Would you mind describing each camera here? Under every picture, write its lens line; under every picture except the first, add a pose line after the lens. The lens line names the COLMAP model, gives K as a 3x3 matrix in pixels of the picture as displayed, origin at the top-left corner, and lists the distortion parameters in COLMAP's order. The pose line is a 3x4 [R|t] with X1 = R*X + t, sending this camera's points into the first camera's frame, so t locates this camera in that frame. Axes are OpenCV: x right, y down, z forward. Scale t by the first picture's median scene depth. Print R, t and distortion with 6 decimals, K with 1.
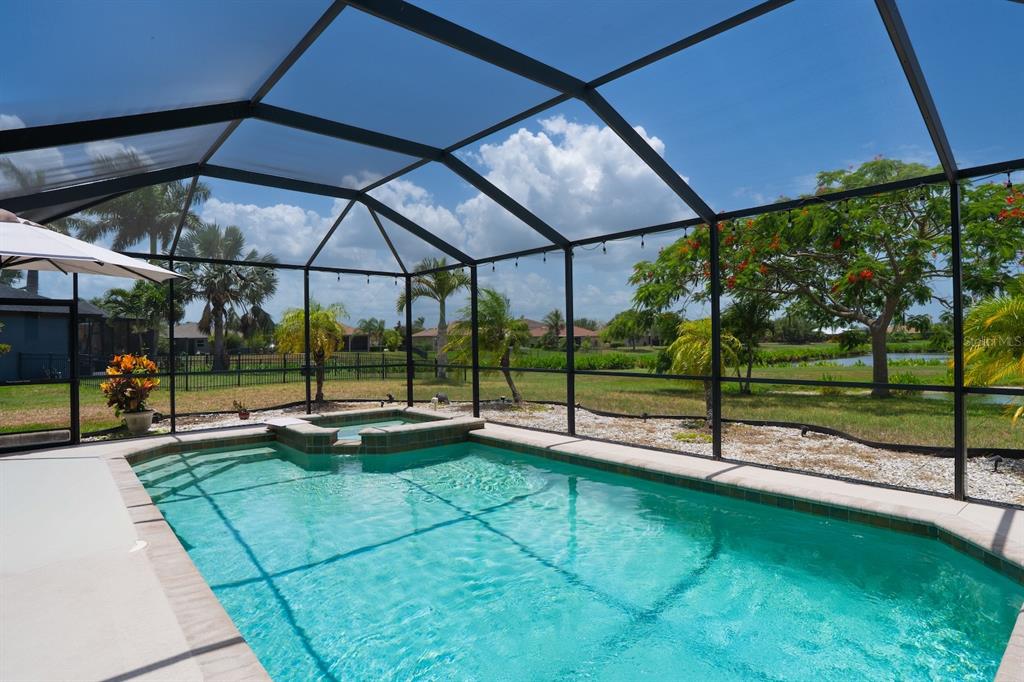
lens RADIAL K [[547.1, 0, 572.8], [0, 547.1, 341.8], [0, 0, 1]] dist [0.000597, 0.000560]
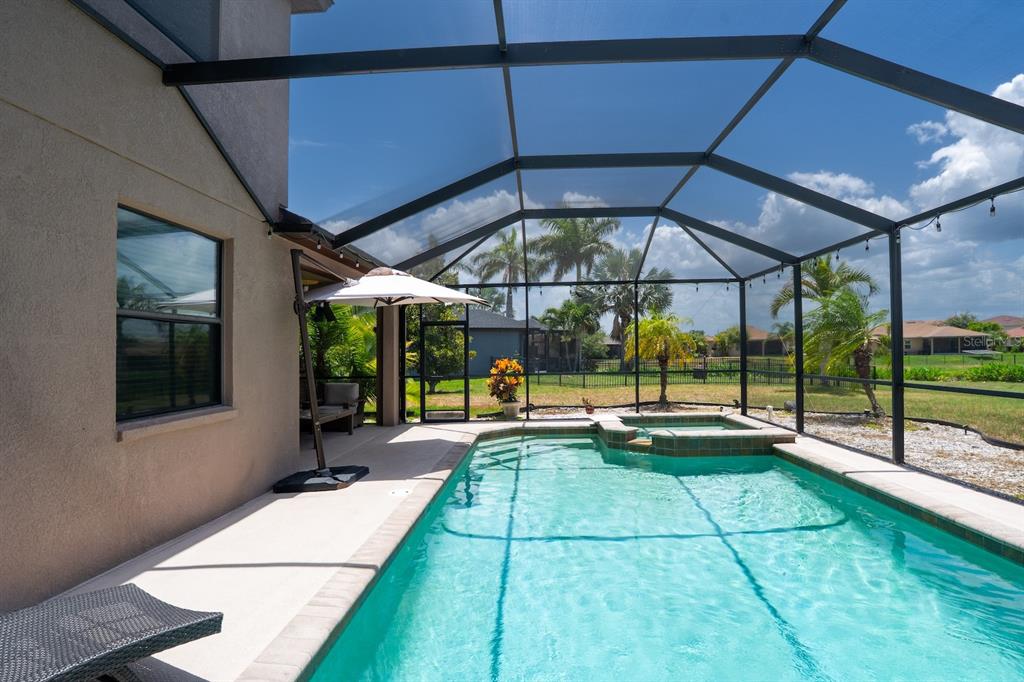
lens RADIAL K [[547.1, 0, 572.8], [0, 547.1, 341.8], [0, 0, 1]] dist [0.000597, 0.000560]
pose [[0.755405, -0.012939, -0.655130, 0.161057], [0.007422, 0.999910, -0.011191, -0.001655], [0.655216, 0.003592, 0.755433, 0.078838]]
